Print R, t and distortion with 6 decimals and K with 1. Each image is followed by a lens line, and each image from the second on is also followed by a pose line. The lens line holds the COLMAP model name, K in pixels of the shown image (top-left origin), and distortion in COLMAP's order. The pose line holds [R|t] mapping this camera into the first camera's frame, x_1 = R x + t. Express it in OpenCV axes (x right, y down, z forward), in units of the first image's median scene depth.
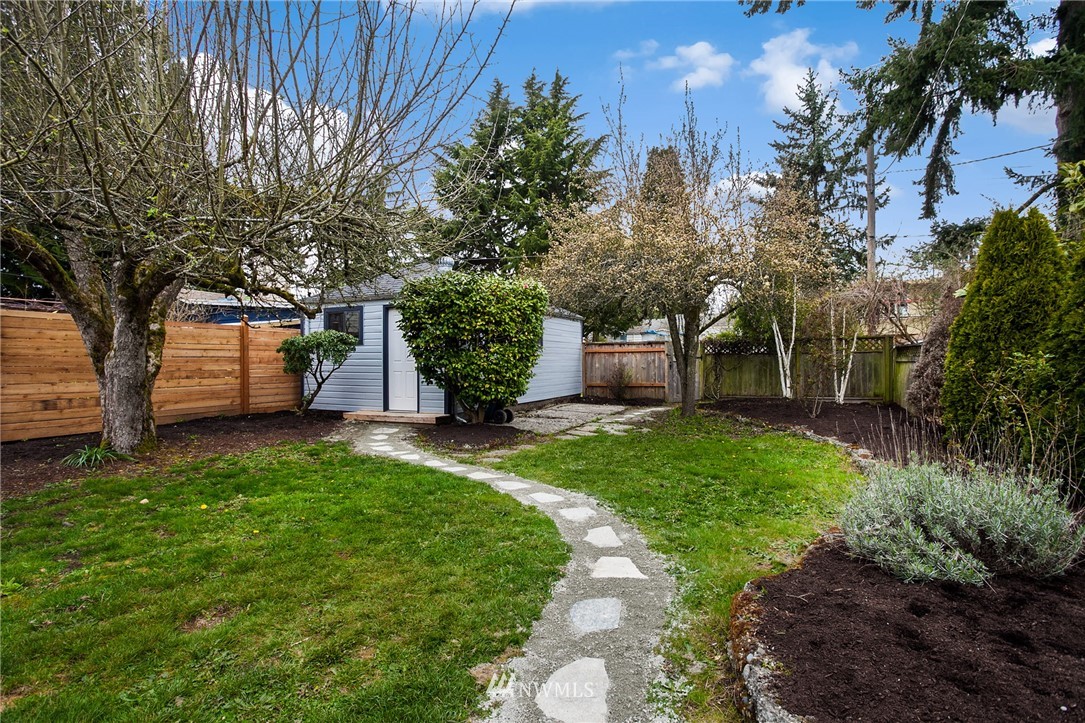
lens RADIAL K [[549.2, 0, 537.4], [0, 549.2, 358.3], [0, 0, 1]] dist [-0.035250, 0.001371]
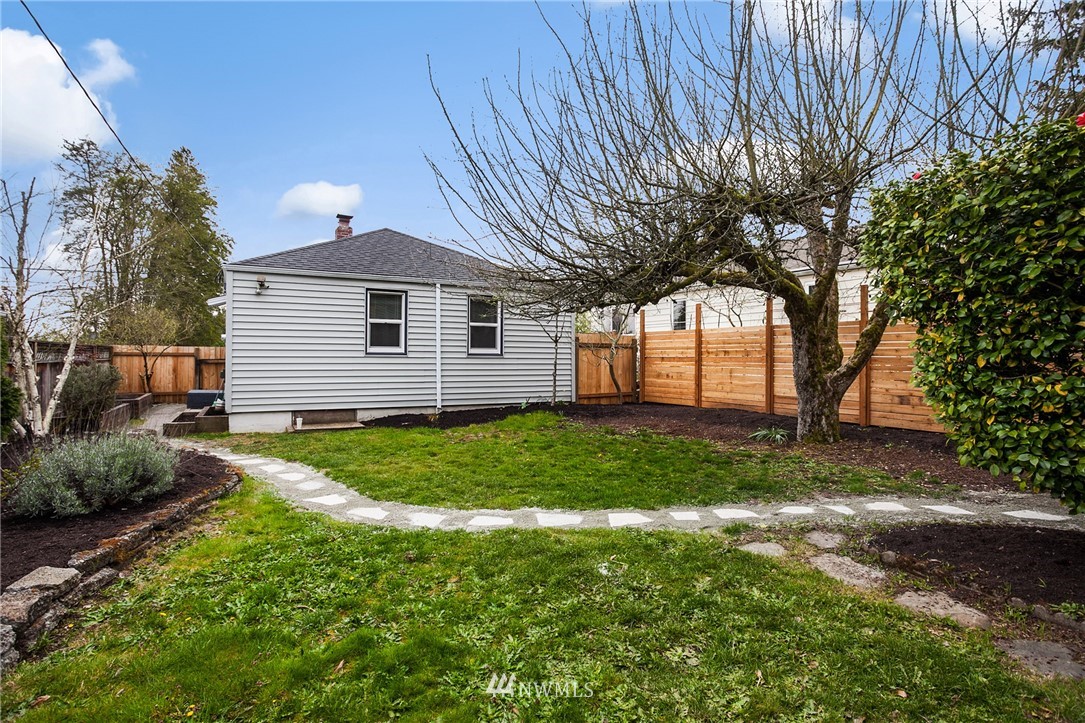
lens RADIAL K [[549.2, 0, 537.4], [0, 549.2, 358.3], [0, 0, 1]] dist [-0.035250, 0.001371]
pose [[-0.601987, 0.006313, -0.798481, 0.451418], [0.002003, 0.999978, 0.006395, -0.009099], [0.798504, 0.002250, -0.601986, 1.068242]]
